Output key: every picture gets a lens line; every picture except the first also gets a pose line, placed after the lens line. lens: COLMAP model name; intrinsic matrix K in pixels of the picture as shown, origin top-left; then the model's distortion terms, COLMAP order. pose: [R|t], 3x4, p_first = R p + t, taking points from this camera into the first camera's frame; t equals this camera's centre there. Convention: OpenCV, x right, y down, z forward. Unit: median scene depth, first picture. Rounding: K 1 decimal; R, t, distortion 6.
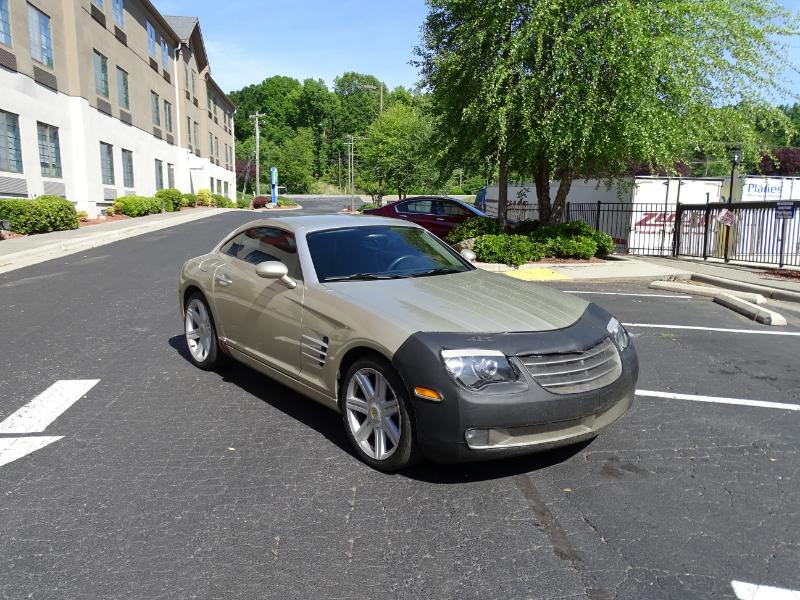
lens RADIAL K [[644.2, 0, 403.6], [0, 644.2, 302.6], [0, 0, 1]] dist [0.019249, 0.005828]
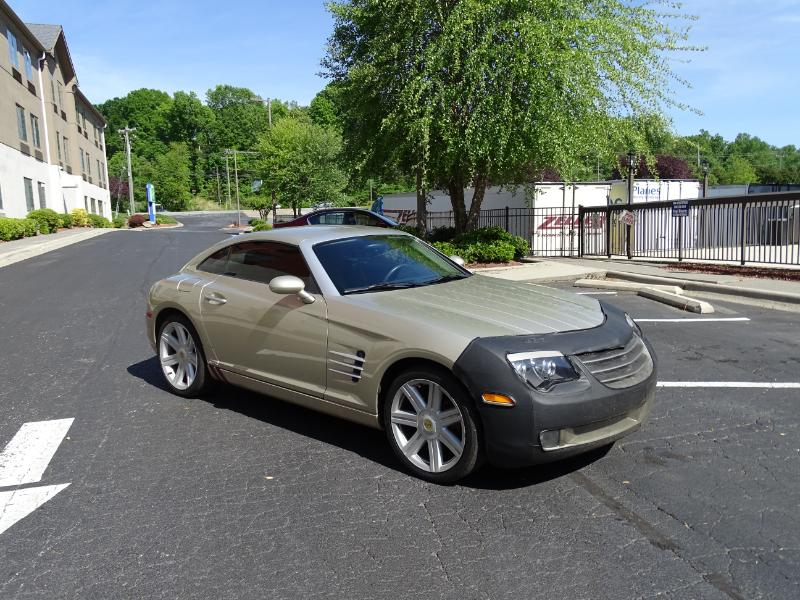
lens RADIAL K [[644.2, 0, 403.4], [0, 644.2, 298.4], [0, 0, 1]] dist [0.019249, 0.005828]
pose [[0.982430, -0.058074, 0.177366, -0.054994], [0.062385, 0.997875, -0.018822, -0.000671], [-0.175896, 0.029556, 0.983965, 0.009906]]
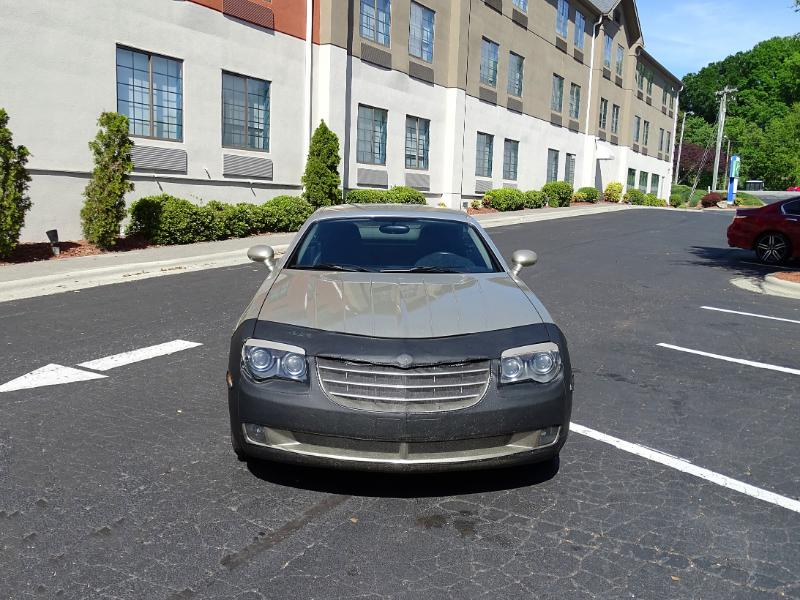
lens RADIAL K [[763.3, 0, 383.9], [0, 763.3, 287.4], [0, 0, 1]] dist [0.046488, 0.000000]
pose [[0.790511, 0.094372, -0.605133, 0.188159], [-0.117987, 0.993015, 0.000732, -0.005636], [0.600975, 0.070819, 0.796124, 0.038718]]
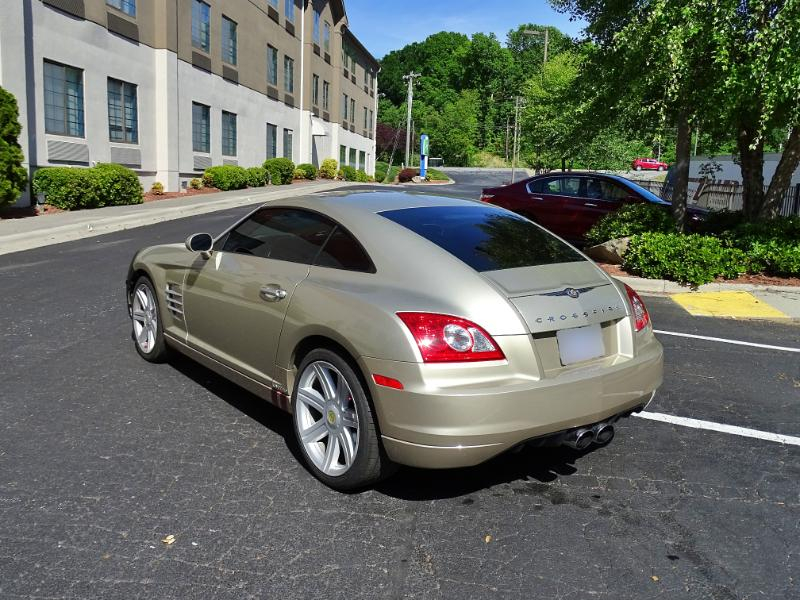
lens RADIAL K [[737.8, 0, 376.1], [0, 737.8, 277.5], [0, 0, 1]] dist [0.003407, 0.000000]
pose [[0.960715, 0.055645, -0.271900, 0.060475], [-0.060546, 0.998119, -0.009663, -0.032196], [0.270851, 0.025746, 0.962277, 0.191371]]
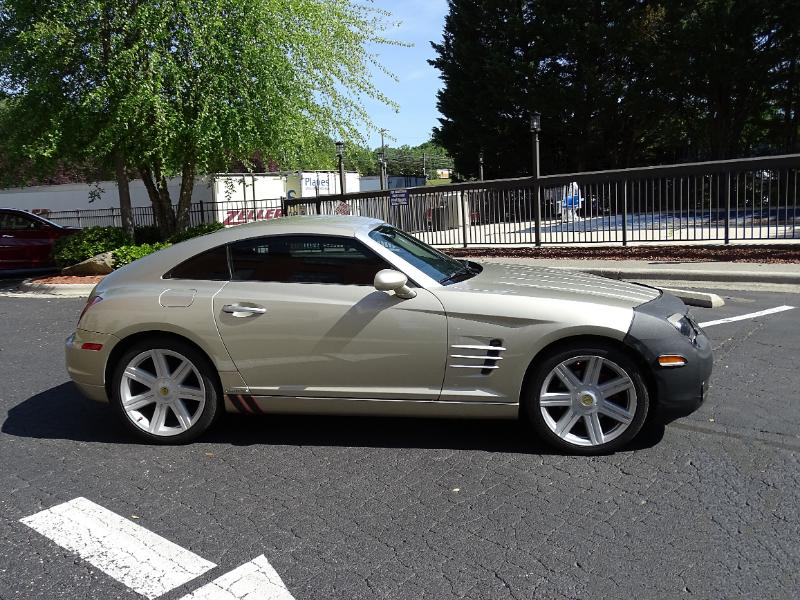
lens RADIAL K [[722.8, 0, 359.2], [0, 722.8, 297.1], [0, 0, 1]] dist [0.037356, -0.006256]
pose [[0.742043, -0.144690, 0.654550, -0.228317], [0.164690, 0.985851, 0.031221, -0.017244], [-0.649807, 0.084631, 0.755373, 0.084681]]
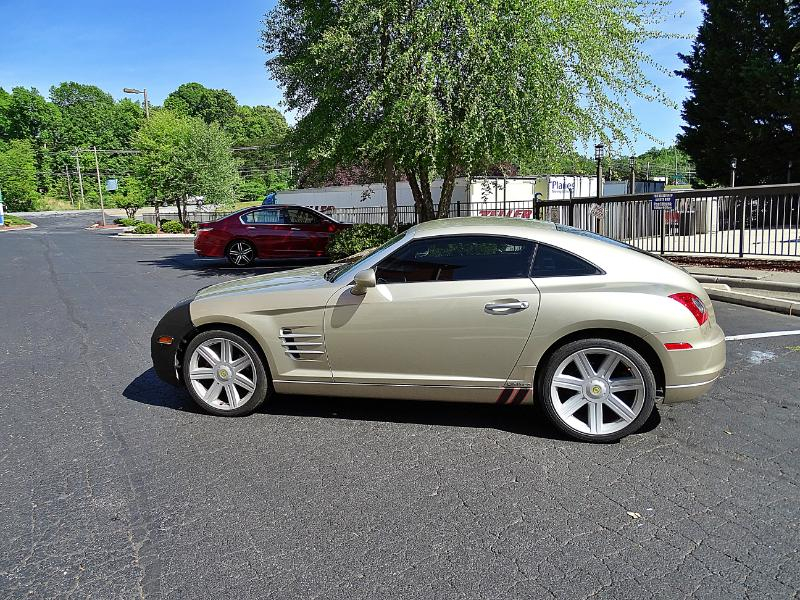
lens RADIAL K [[576.9, 0, 398.5], [0, 576.9, 298.1], [0, 0, 1]] dist [-0.003127, -0.004526]
pose [[0.906568, -0.109692, 0.407555, -0.162001], [0.109633, 0.993692, 0.023580, -0.040151], [-0.407571, 0.023304, 0.912876, 0.229486]]
